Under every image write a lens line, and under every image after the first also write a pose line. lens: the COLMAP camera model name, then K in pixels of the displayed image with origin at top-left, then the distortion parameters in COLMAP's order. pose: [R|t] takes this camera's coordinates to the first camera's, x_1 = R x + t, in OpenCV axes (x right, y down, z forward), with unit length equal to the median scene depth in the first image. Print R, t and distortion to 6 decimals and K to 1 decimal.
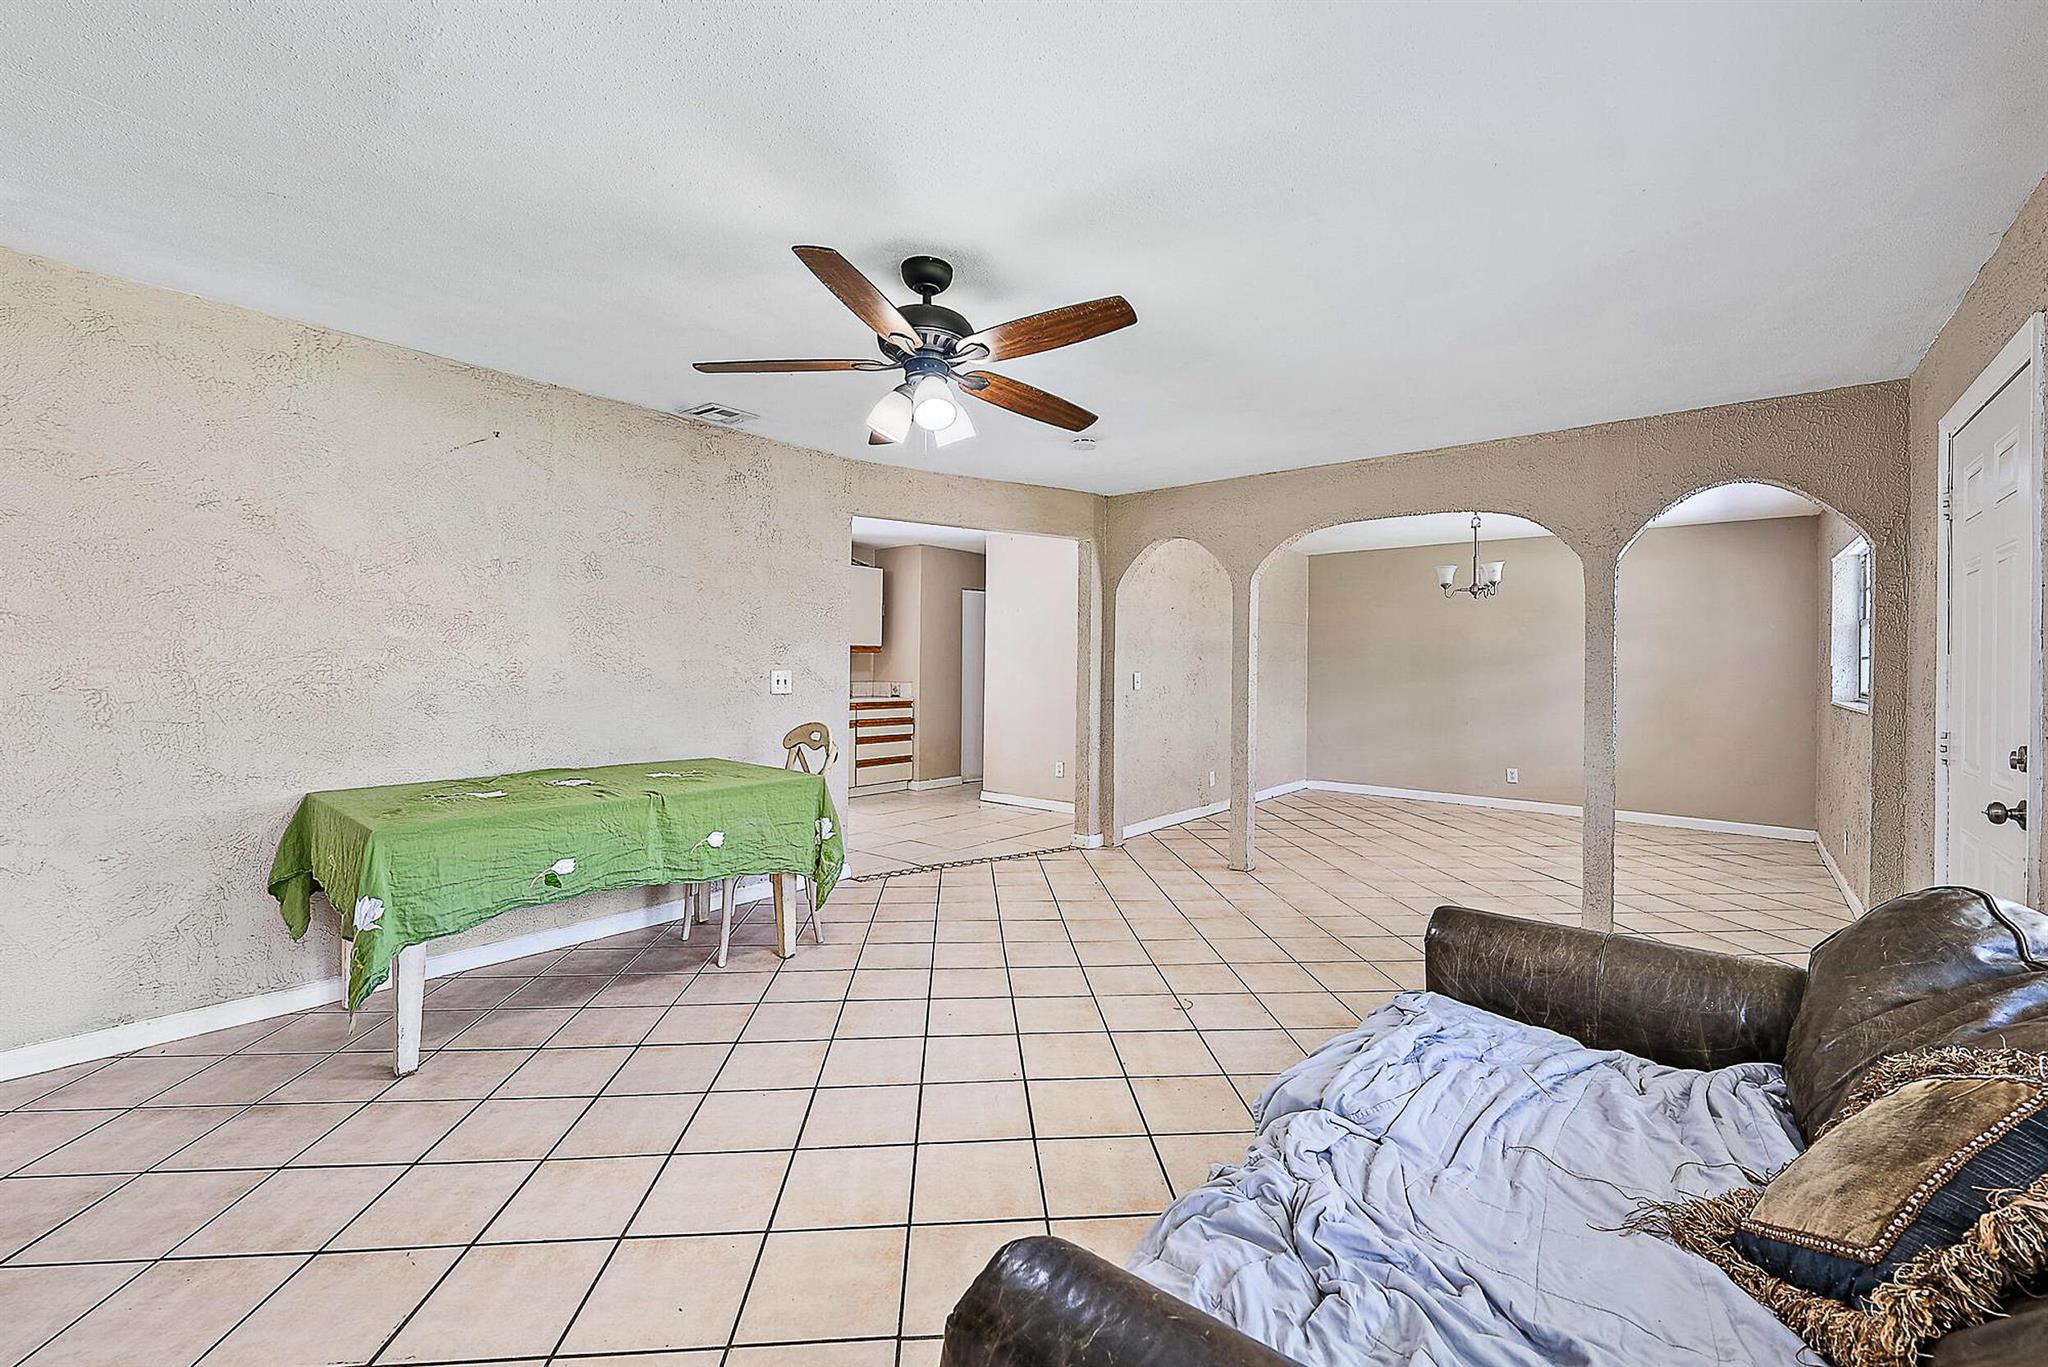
lens RADIAL K [[813.5, 0, 1031.0], [0, 813.5, 671.5], [0, 0, 1]] dist [-0.026349, -0.000118]
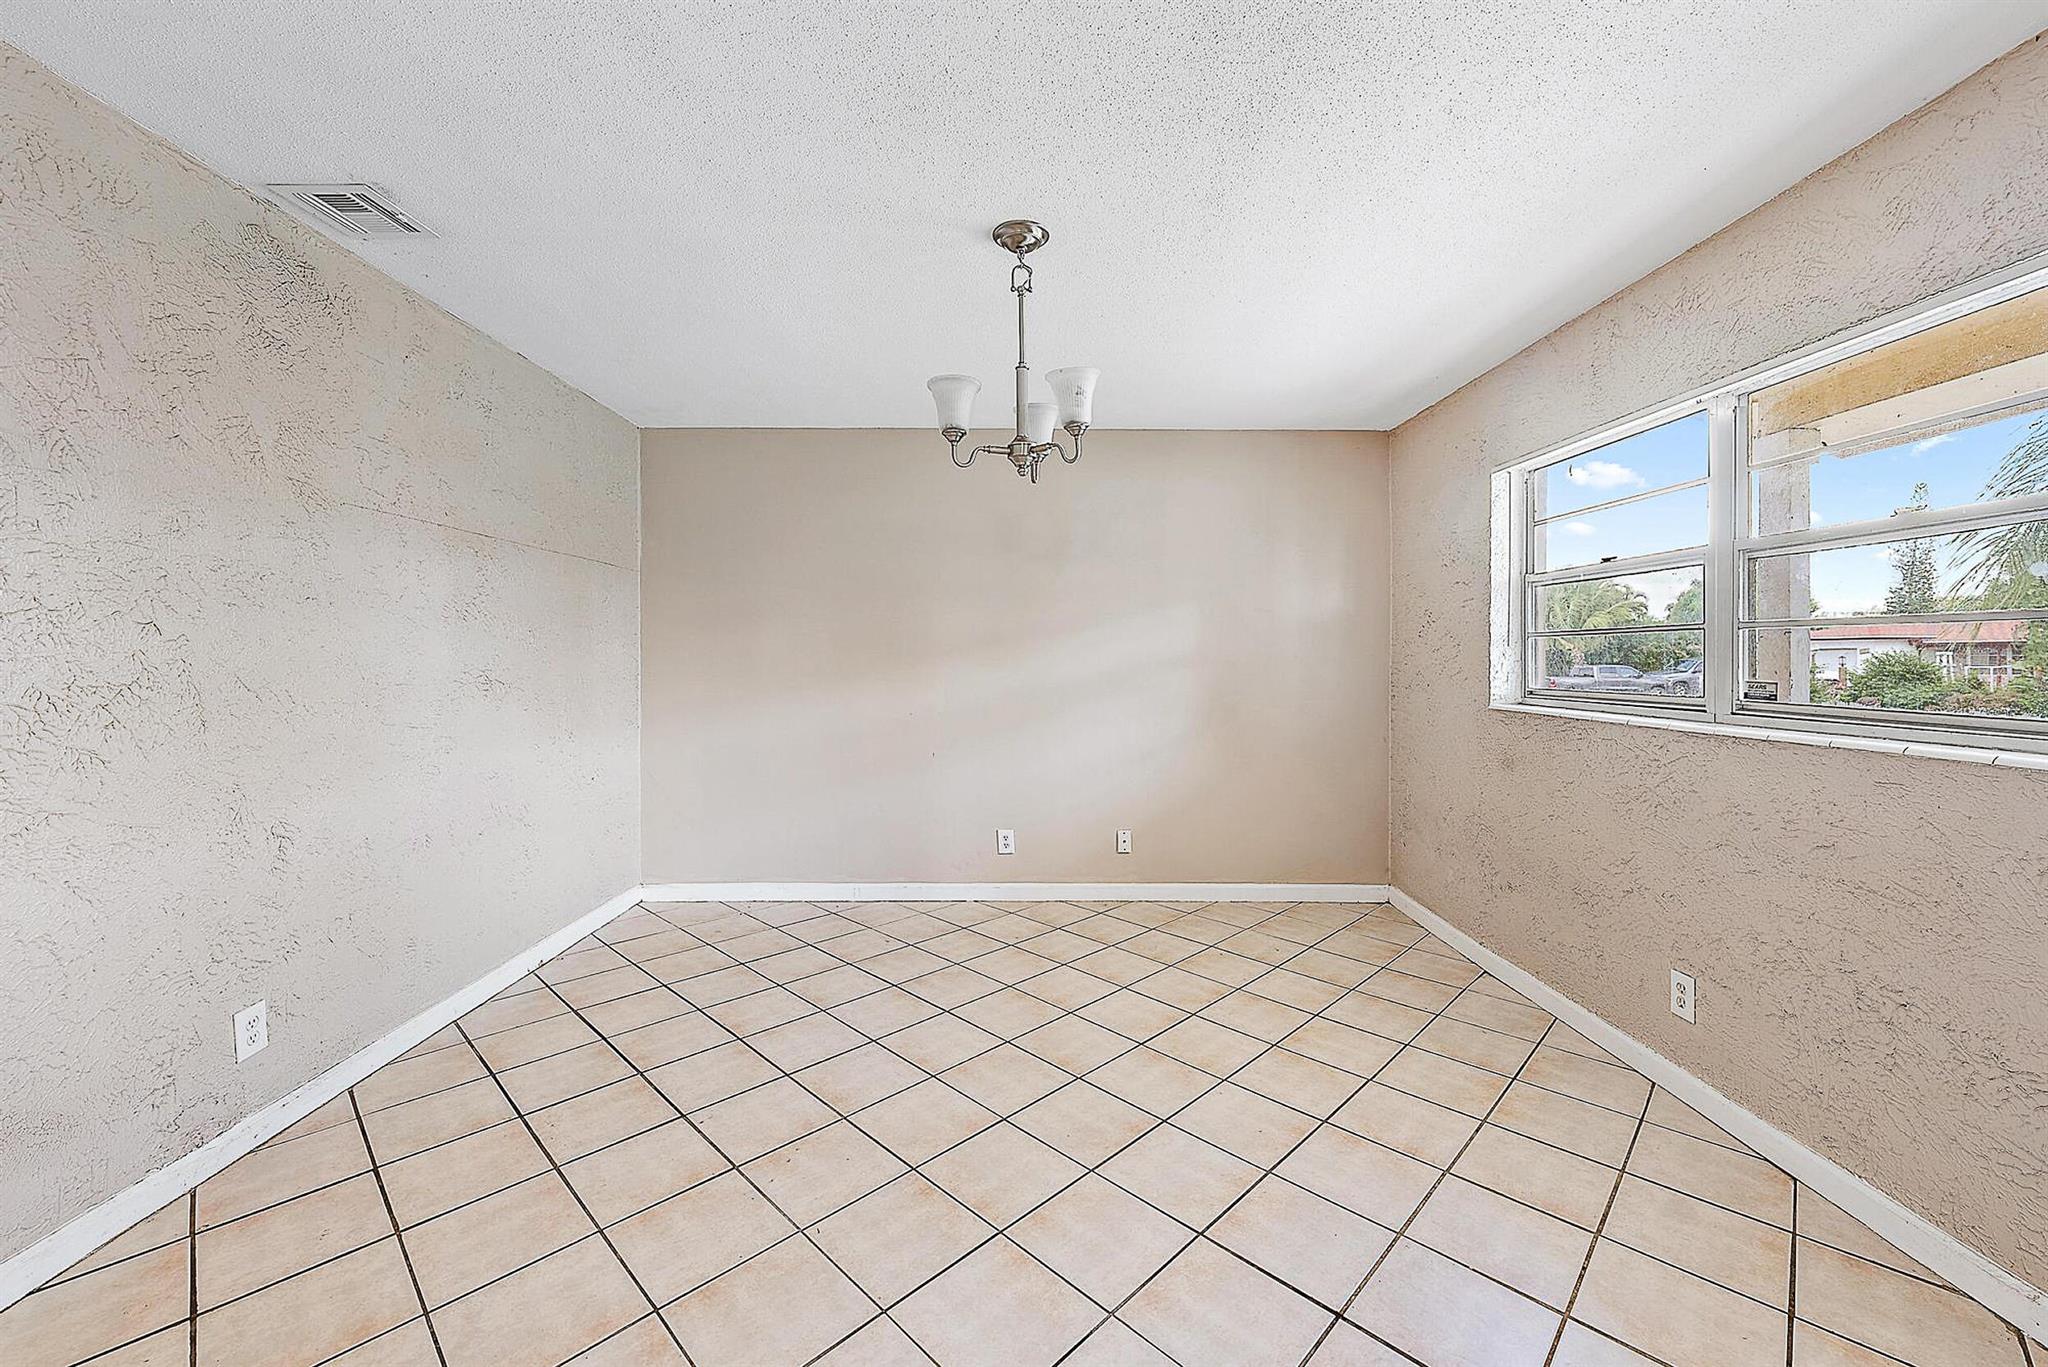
lens RADIAL K [[813.5, 0, 1033.7], [0, 813.5, 669.1], [0, 0, 1]] dist [-0.026349, -0.000118]
pose [[0.759194, -0.014410, 0.650705, 0.237175], [0.011268, 0.999896, 0.008996, -0.000305], [-0.650767, 0.000503, 0.759277, 0.552410]]
